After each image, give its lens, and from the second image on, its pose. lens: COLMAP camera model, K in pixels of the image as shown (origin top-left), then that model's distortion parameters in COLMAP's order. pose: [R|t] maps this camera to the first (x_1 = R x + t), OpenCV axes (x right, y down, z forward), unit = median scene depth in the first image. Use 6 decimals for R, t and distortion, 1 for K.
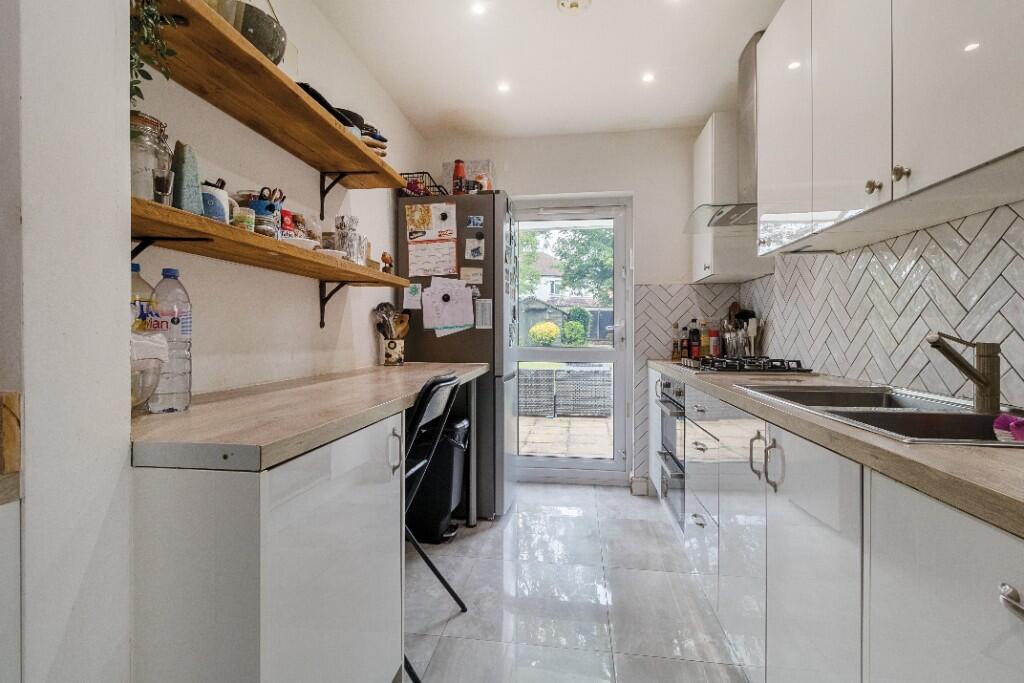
lens RADIAL K [[488.6, 0, 509.9], [0, 488.6, 336.1], [0, 0, 1]] dist [0.000914, 0.000066]
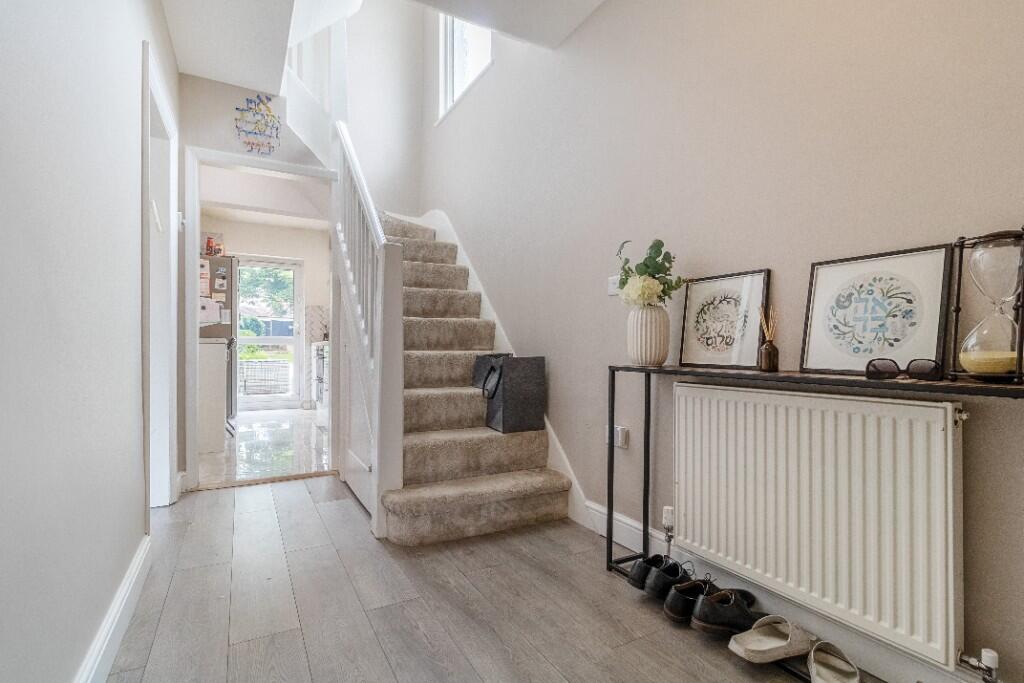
lens RADIAL K [[488.6, 0, 508.1], [0, 488.6, 344.5], [0, 0, 1]] dist [0.000914, 0.000066]
pose [[0.805093, 0.005513, 0.593123, -0.310381], [0.000045, 0.999956, -0.009354, 0.088811], [-0.593149, 0.007558, 0.805057, -1.312454]]
